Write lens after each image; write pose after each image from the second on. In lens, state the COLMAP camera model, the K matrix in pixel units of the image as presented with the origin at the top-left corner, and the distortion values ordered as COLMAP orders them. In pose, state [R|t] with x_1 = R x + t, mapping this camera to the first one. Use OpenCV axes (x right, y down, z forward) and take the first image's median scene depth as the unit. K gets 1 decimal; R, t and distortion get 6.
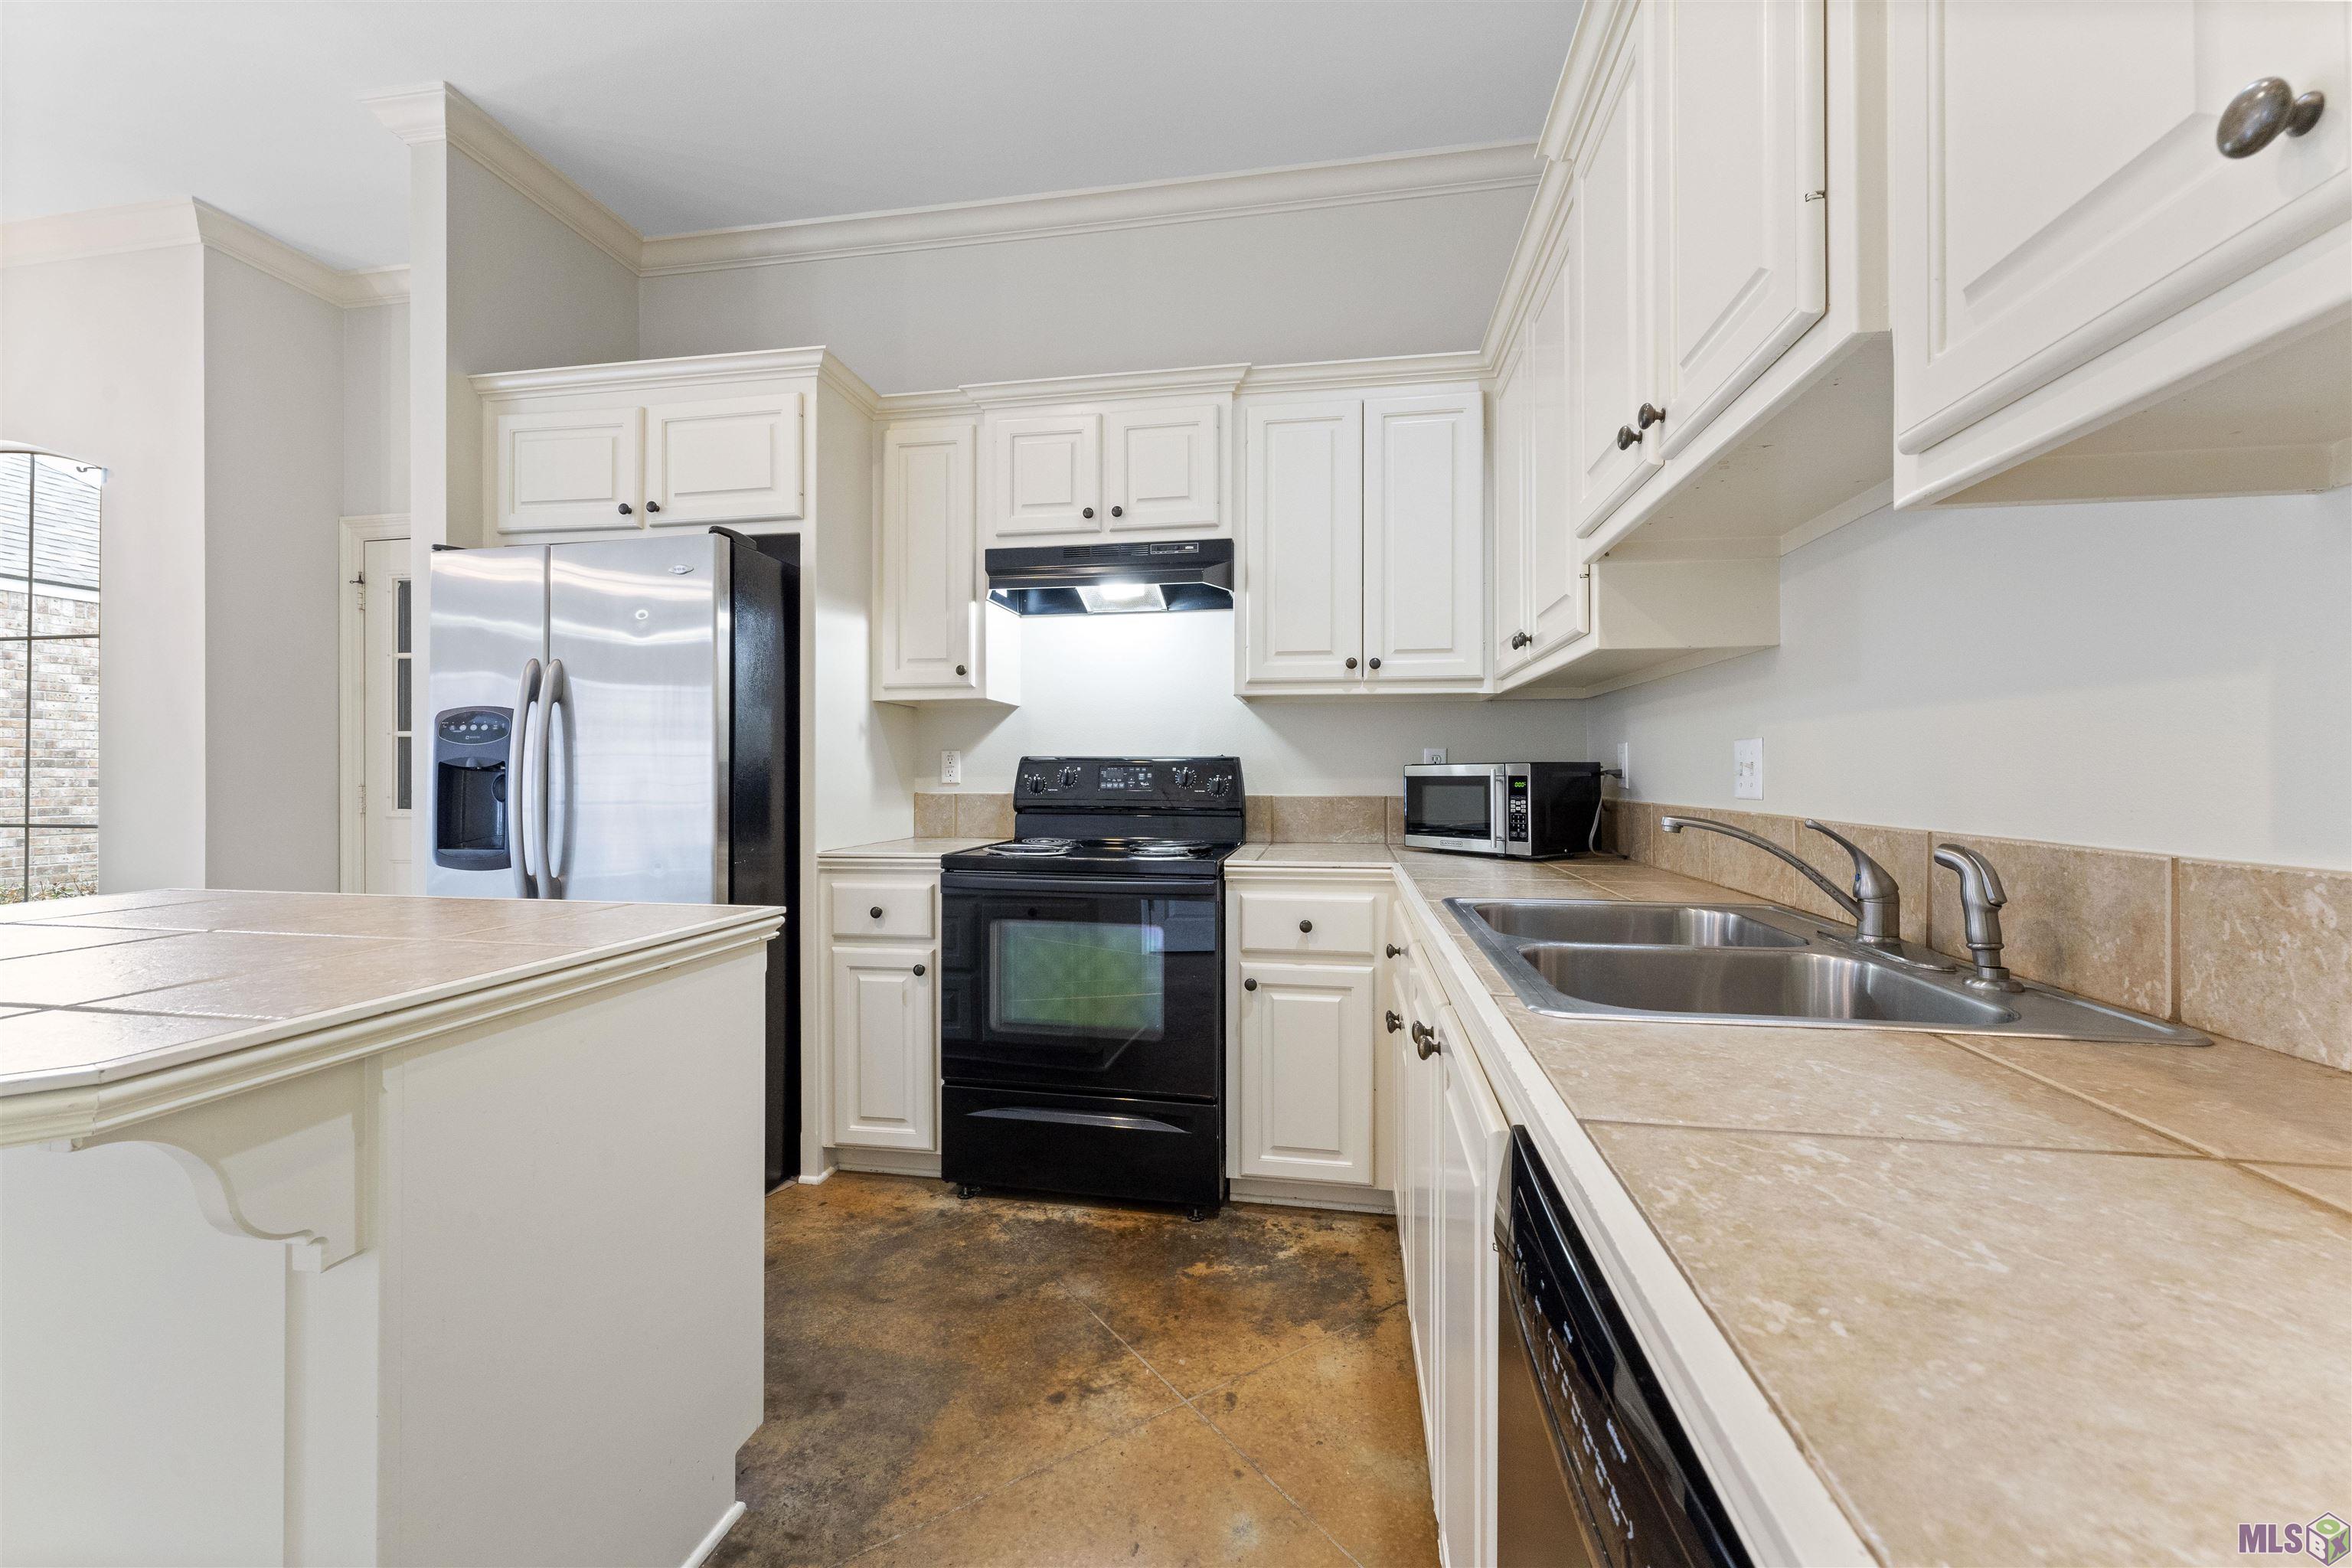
lens RADIAL K [[944.2, 0, 1170.9], [0, 944.2, 774.2], [0, 0, 1]] dist [0.001936, 0.000412]
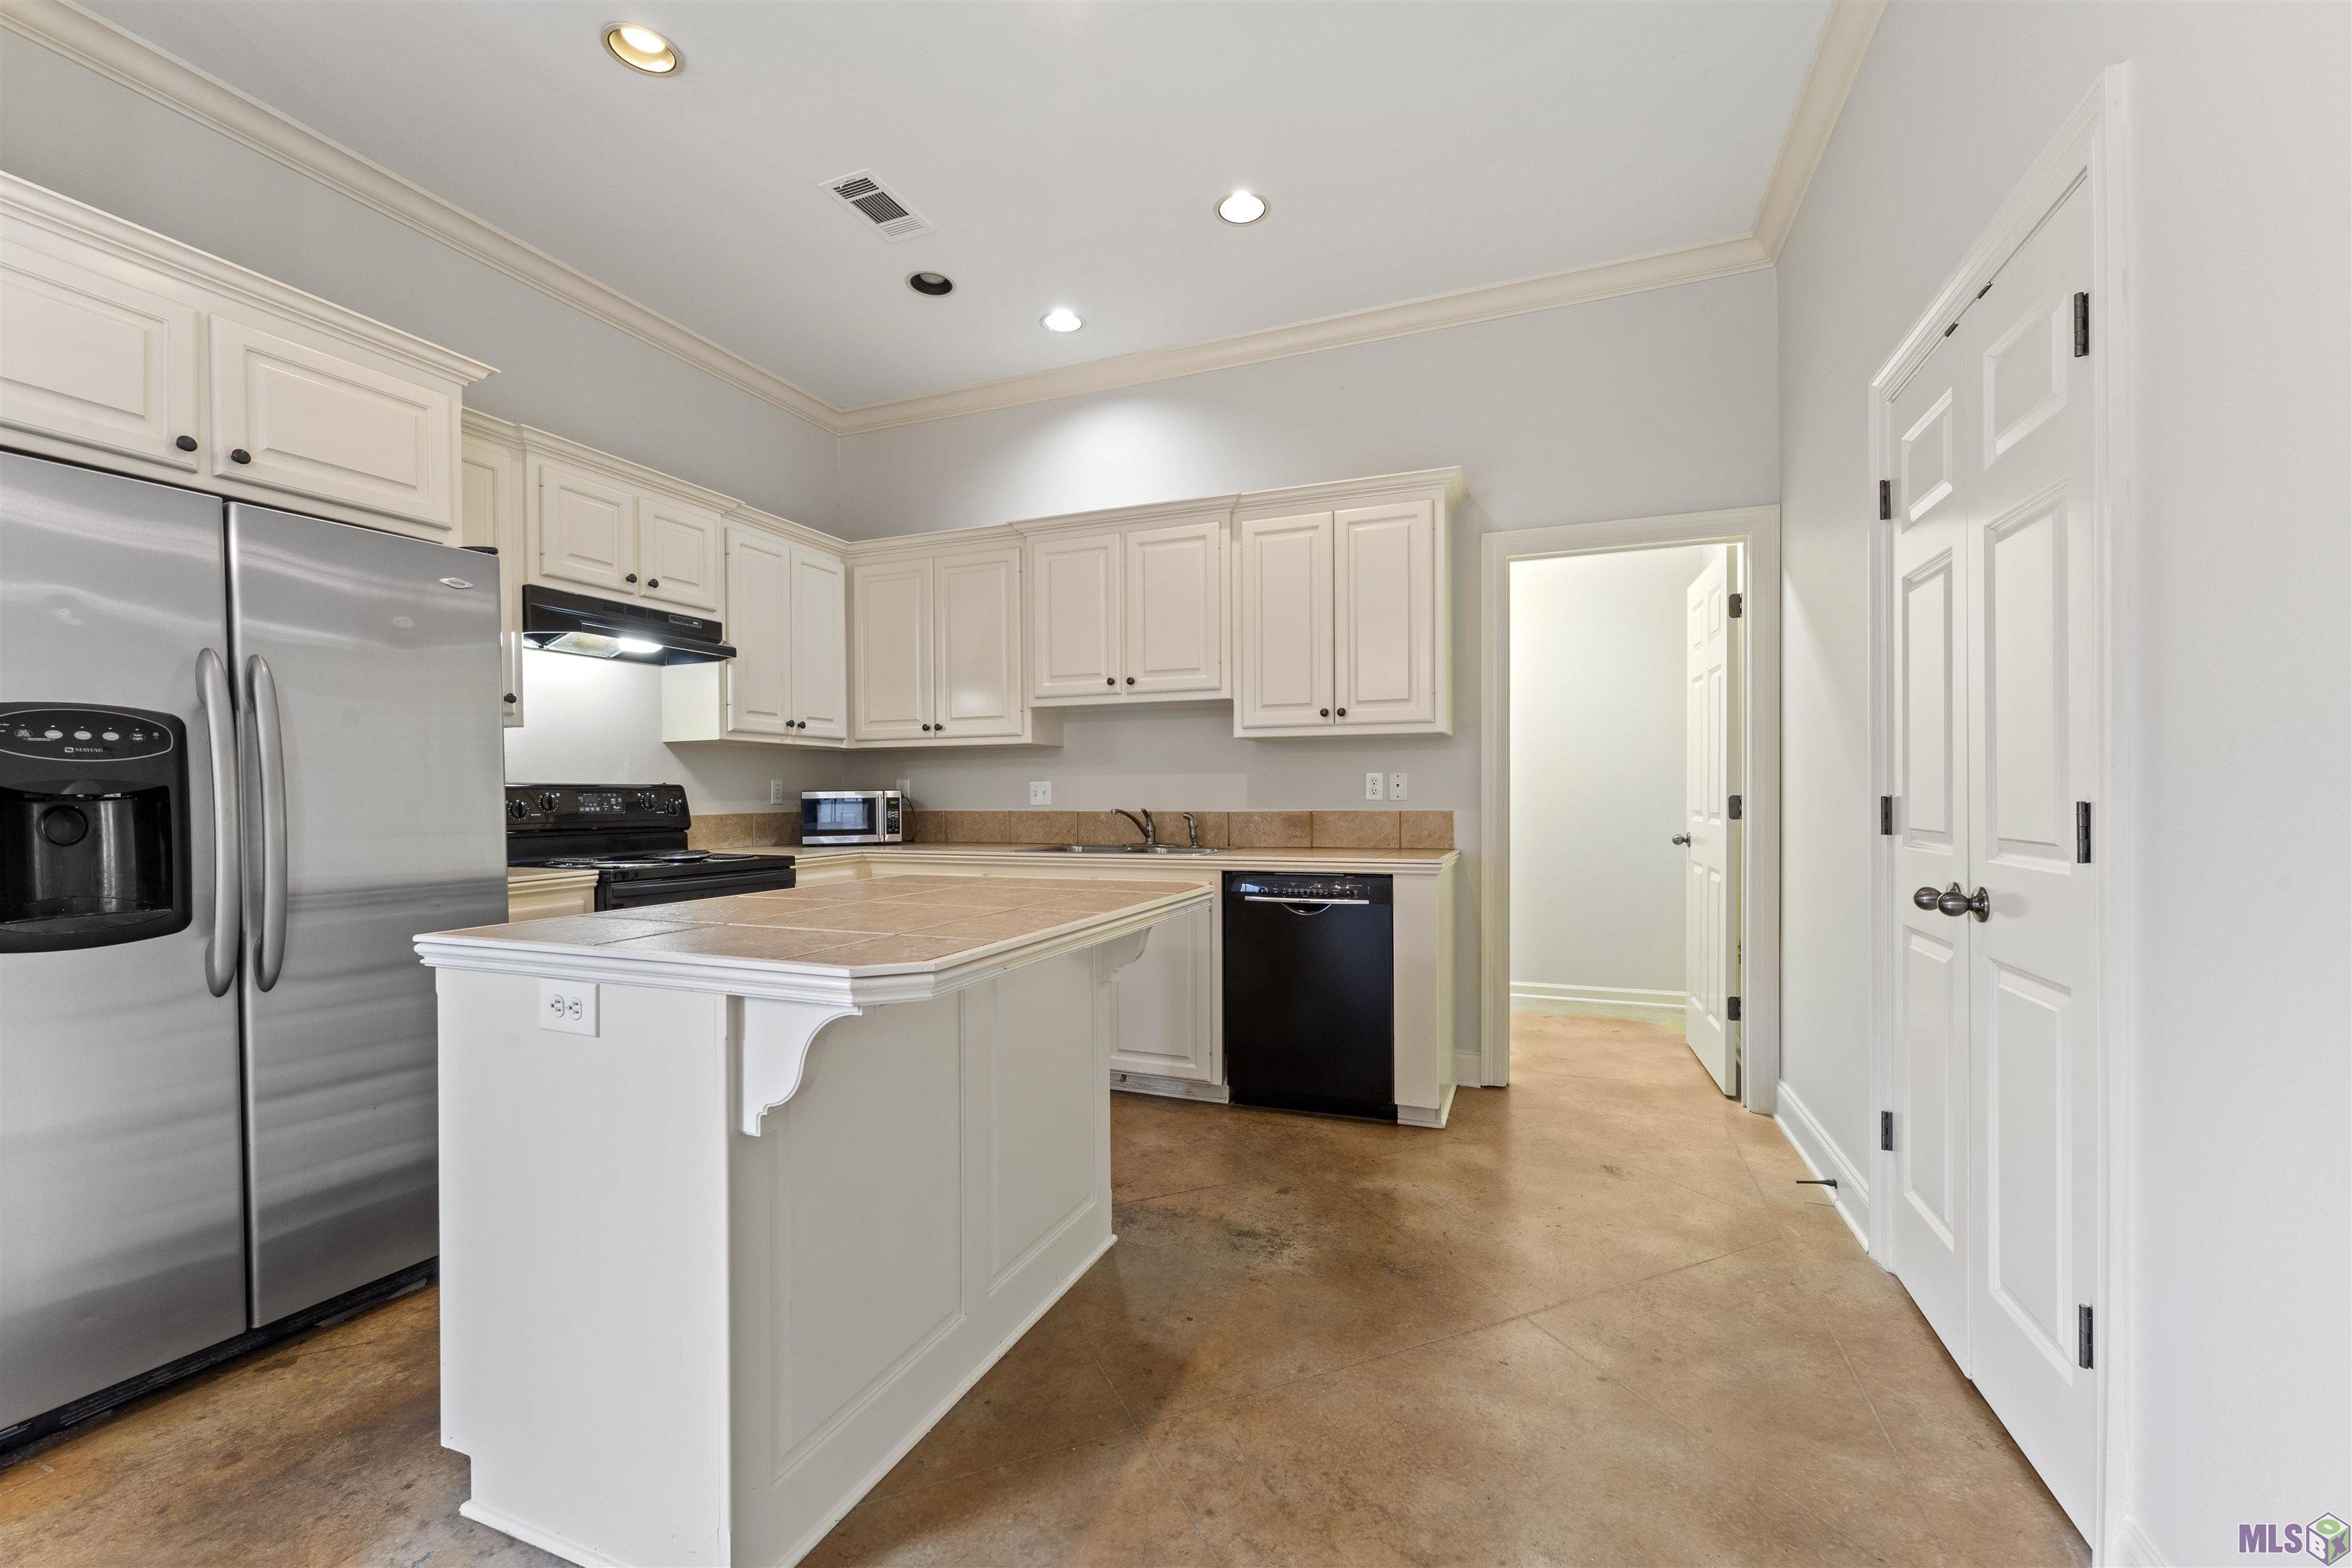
lens RADIAL K [[941.6, 0, 1180.3], [0, 941.6, 804.5], [0, 0, 1]] dist [0.001803, 0.000289]
pose [[0.199771, -0.013569, 0.979749, -1.118369], [0.006958, 0.999899, 0.012429, -0.002927], [-0.979818, 0.004334, 0.199846, 0.092214]]
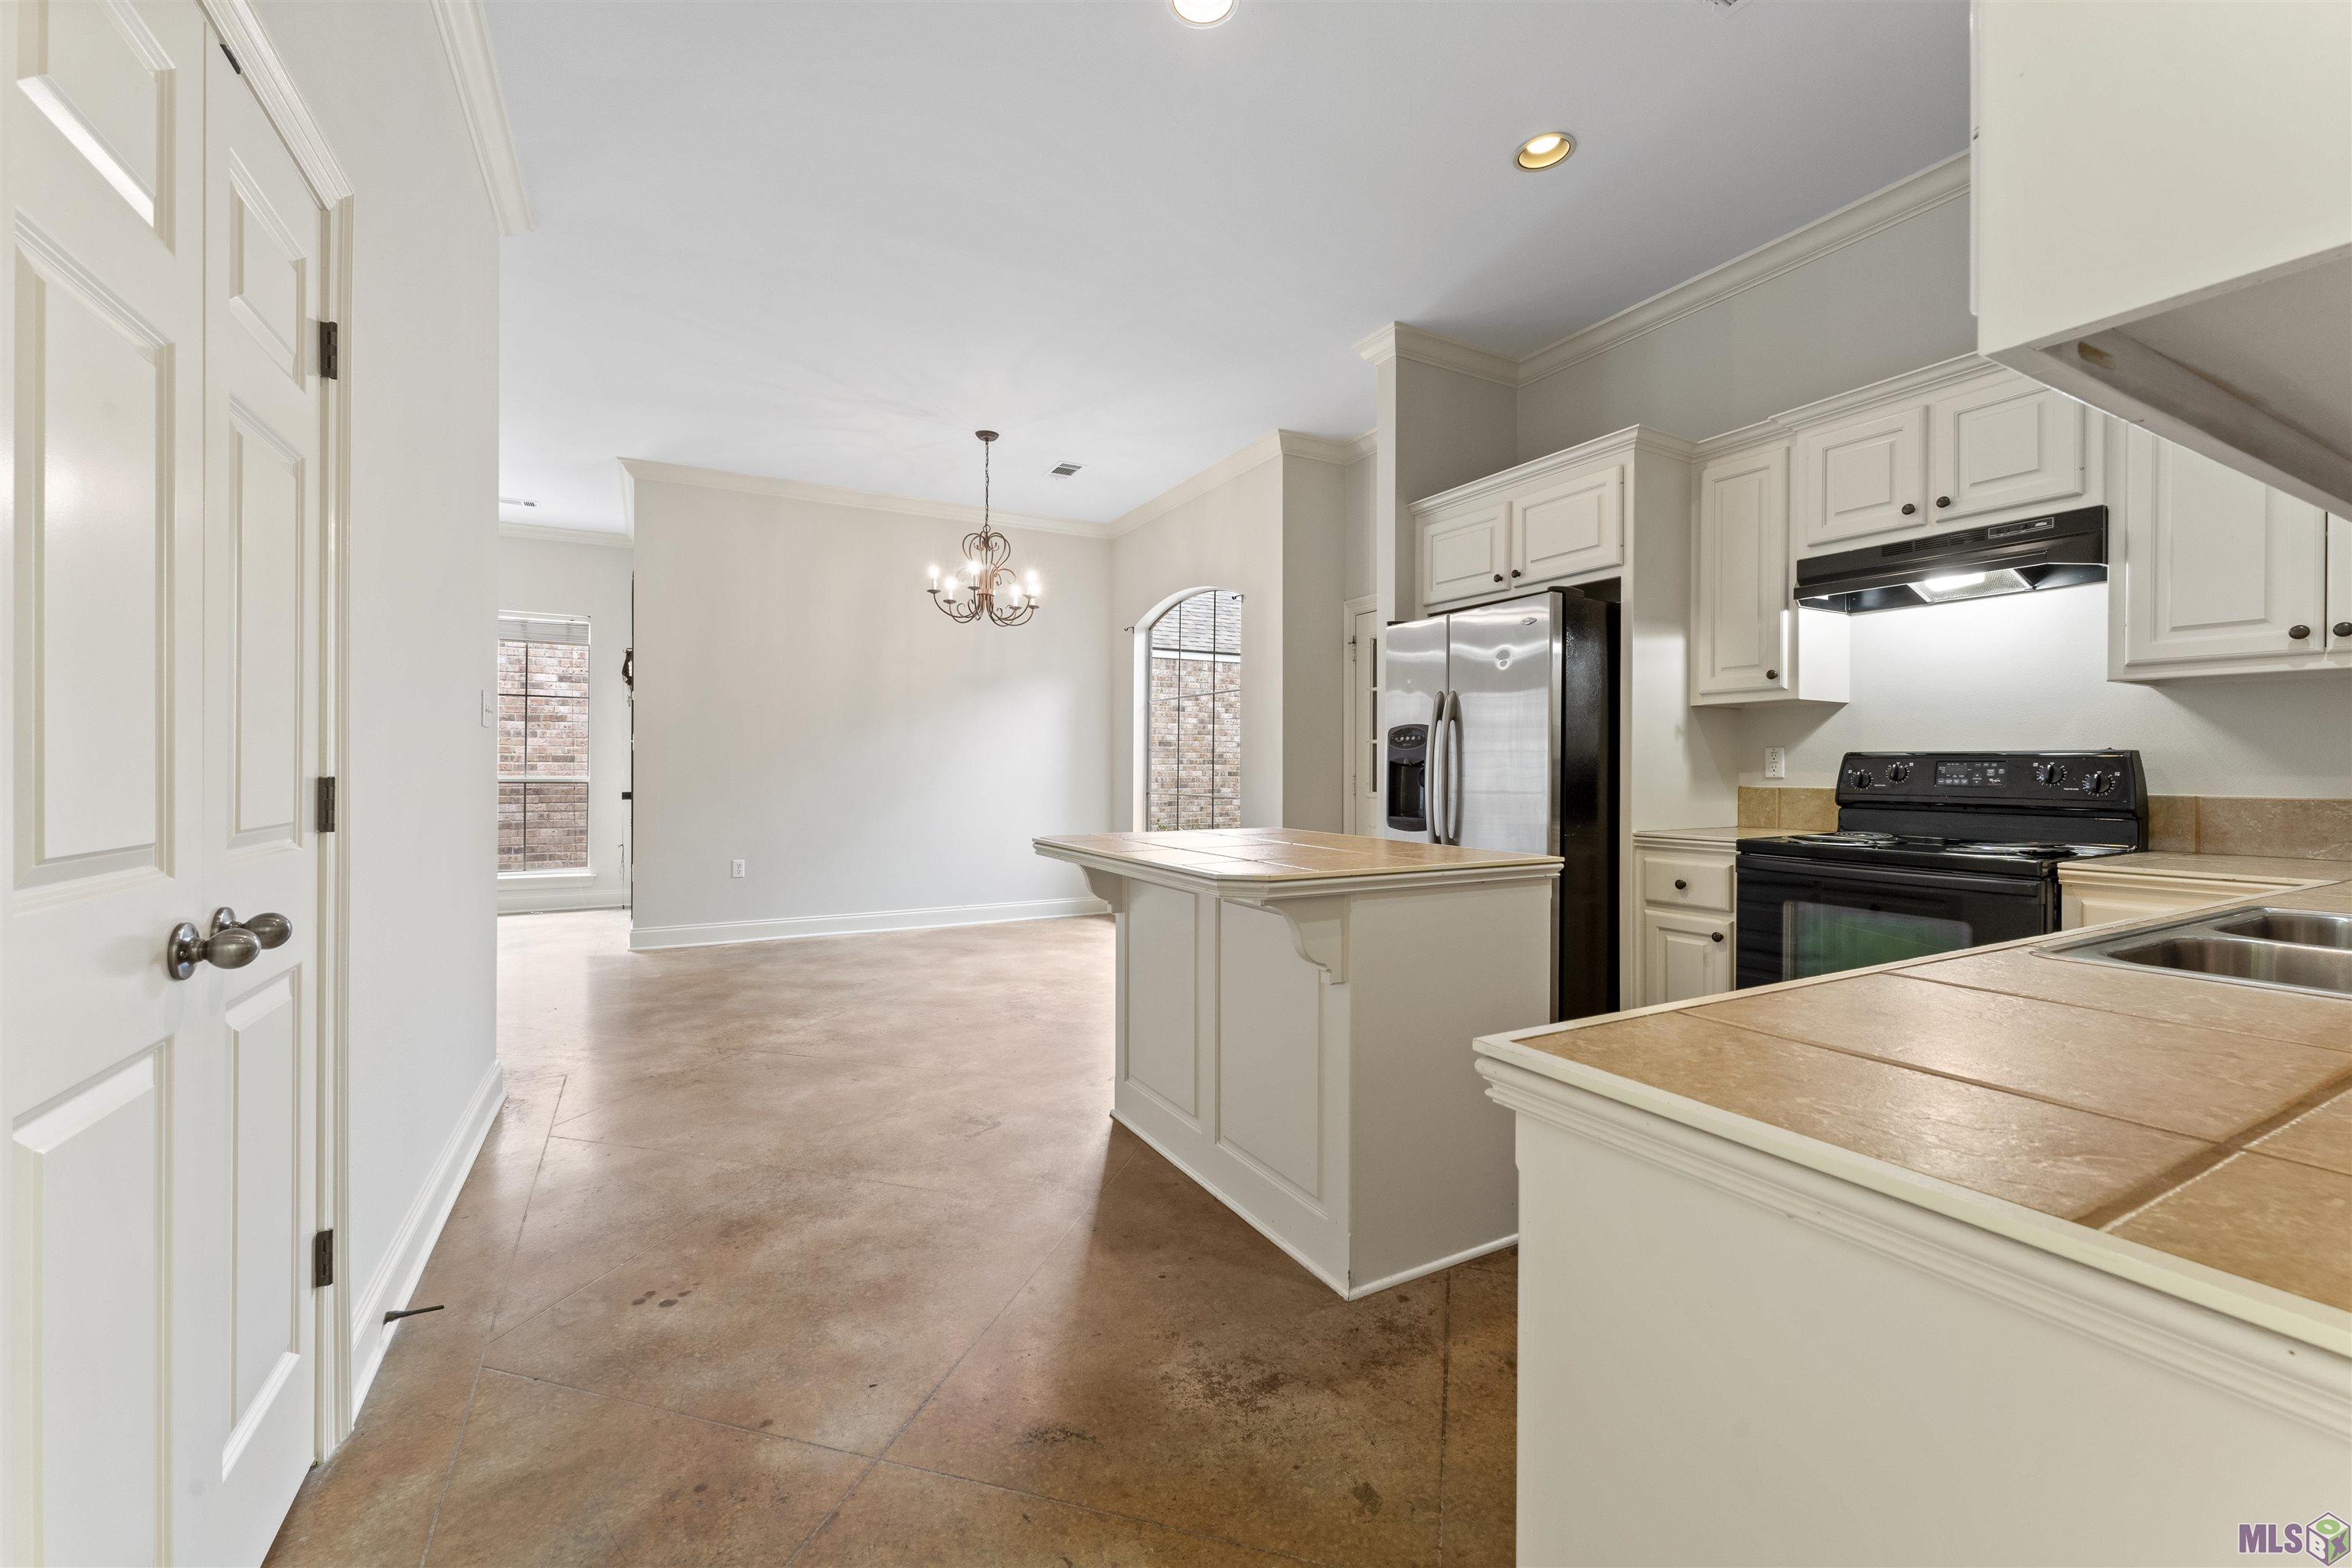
lens RADIAL K [[955.6, 0, 1181.3], [0, 955.6, 771.0], [0, 0, 1]] dist [0.000049, 0.000011]
pose [[0.627293, 0.003964, -0.778773, 0.220997], [-0.002358, 0.999992, 0.003192, -0.000081], [0.778780, -0.000166, 0.627298, -0.239171]]
